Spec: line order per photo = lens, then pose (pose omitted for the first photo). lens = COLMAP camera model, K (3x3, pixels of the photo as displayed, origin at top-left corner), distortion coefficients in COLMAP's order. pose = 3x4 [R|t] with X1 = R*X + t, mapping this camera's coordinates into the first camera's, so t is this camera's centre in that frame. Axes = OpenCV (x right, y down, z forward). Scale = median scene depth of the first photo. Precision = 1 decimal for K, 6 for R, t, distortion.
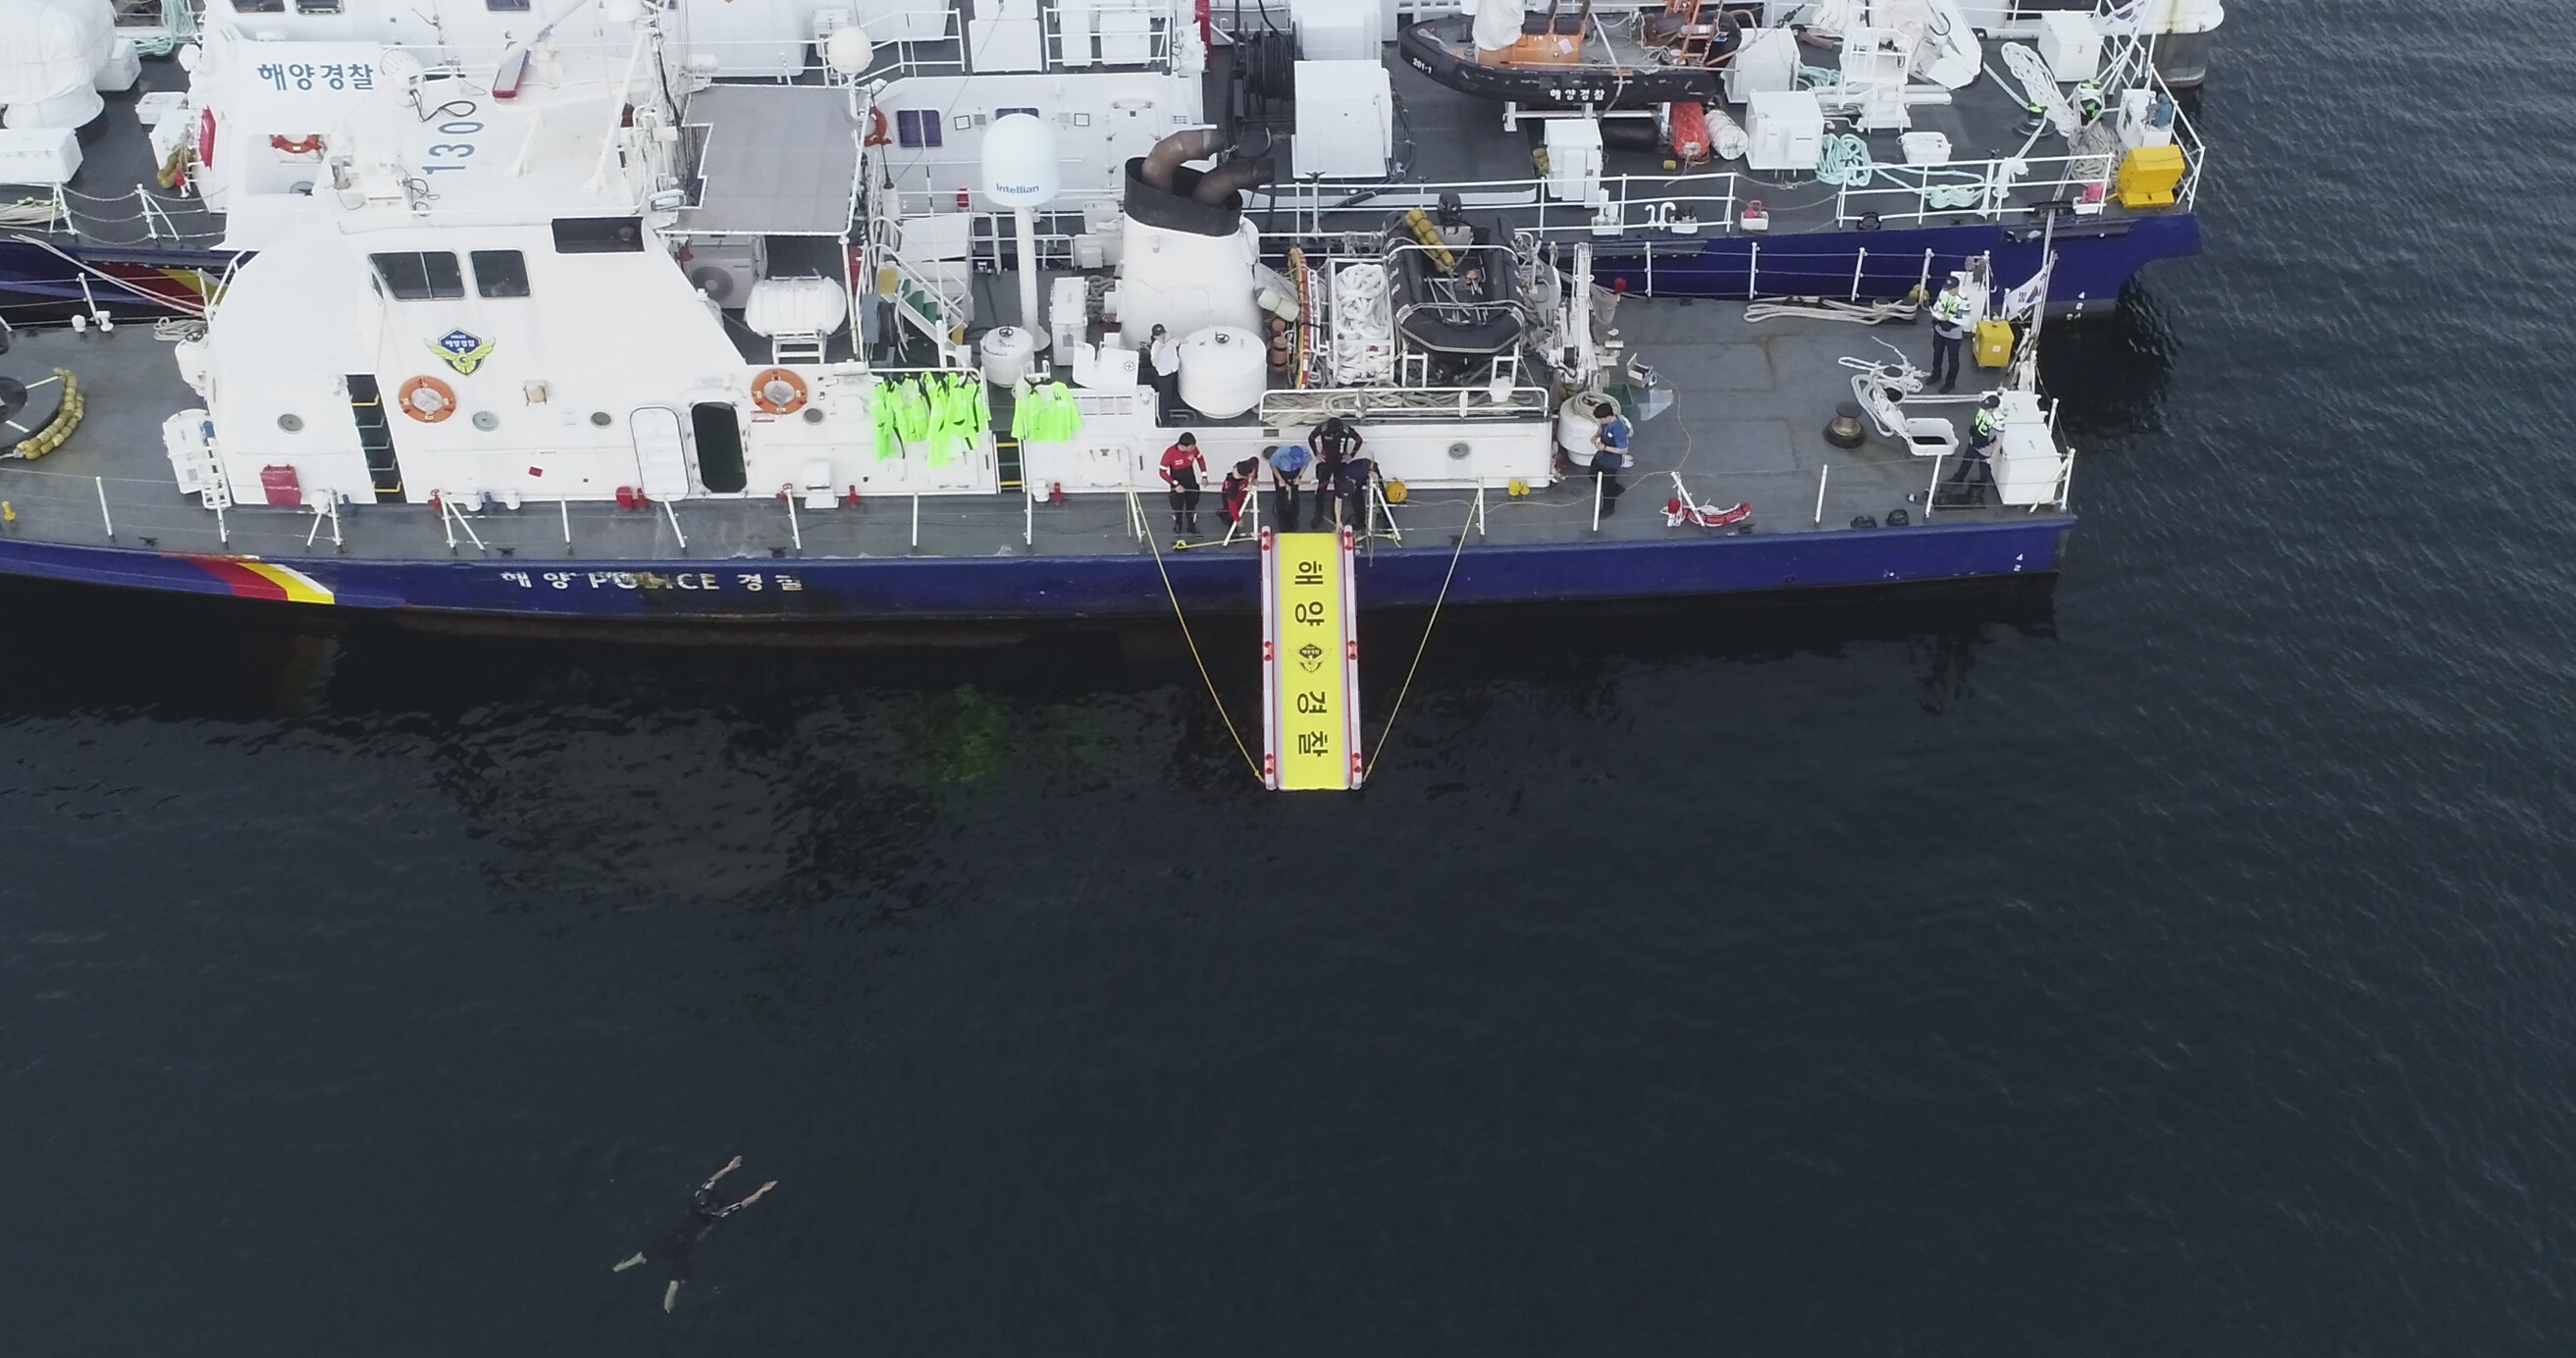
lens RADIAL K [[1706.3, 0, 1287.1], [0, 1706.3, 720.2], [0, 0, 1]] dist [0.005119, 0.000459]
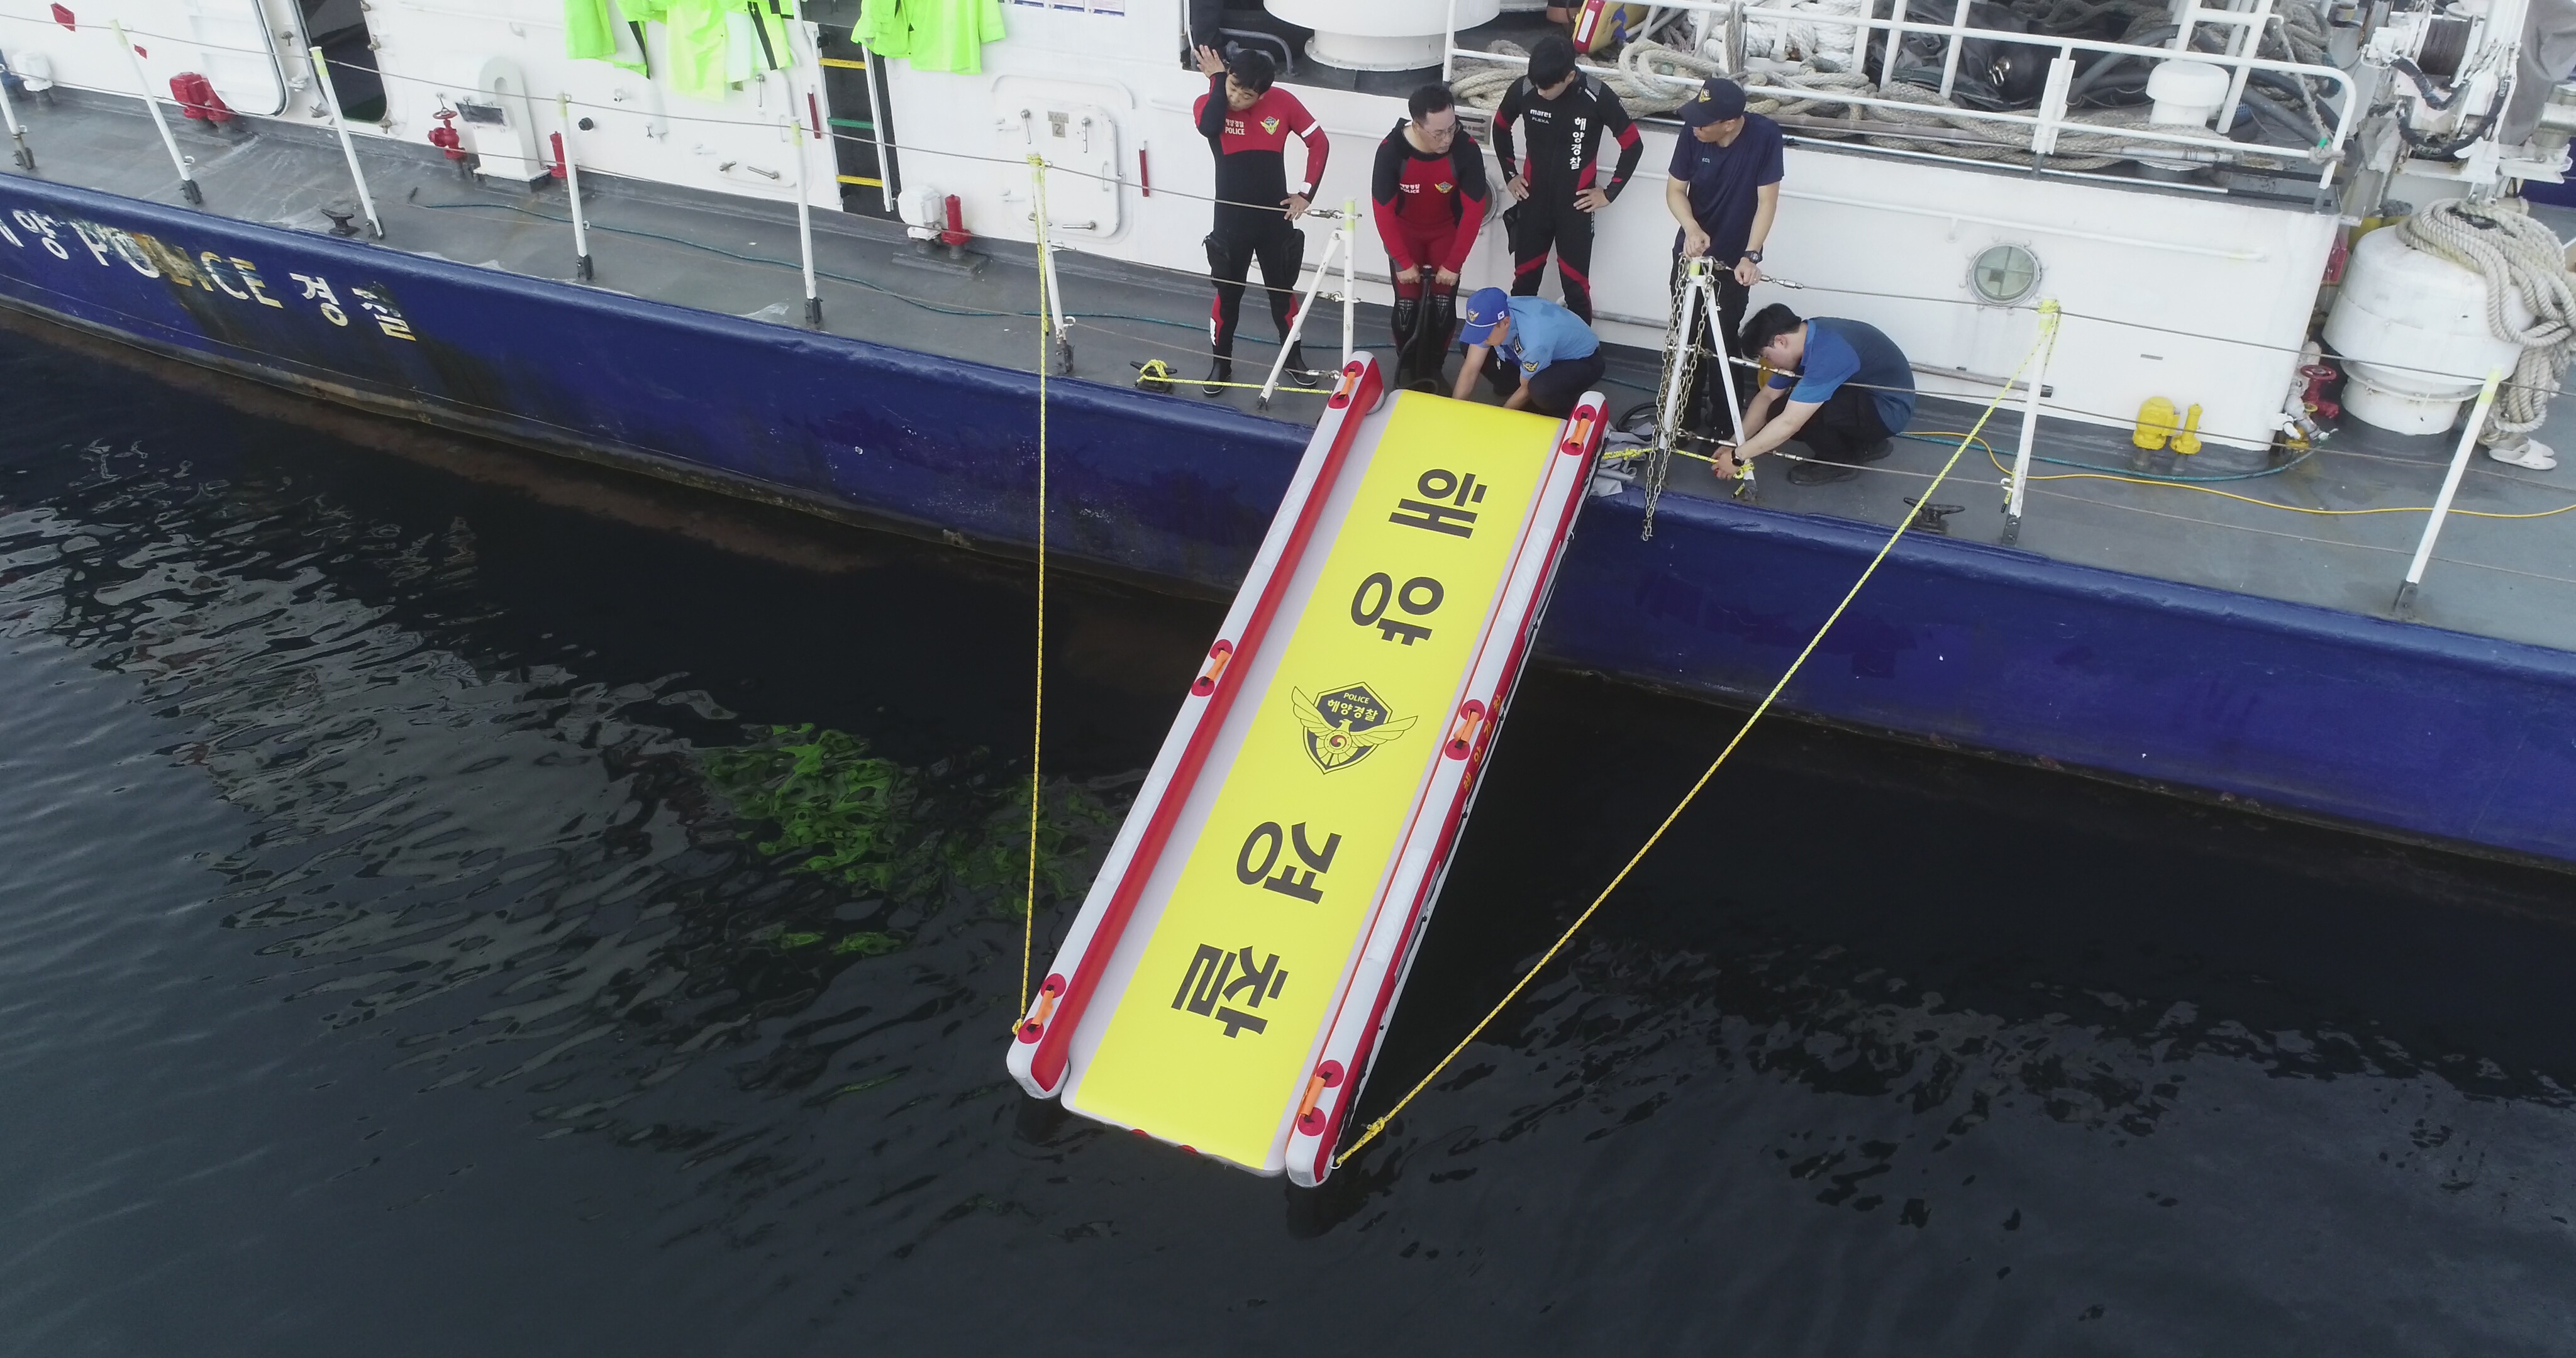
lens RADIAL K [[1706.2, 0, 1287.1], [0, 1706.2, 720.2], [0, 0, 1]] dist [0.005119, 0.000459]
pose [[0.919829, 0.246356, -0.305324, 0.095968], [-0.282909, 0.955706, -0.081172, -0.008636], [0.271803, 0.161044, 0.948782, 0.664488]]
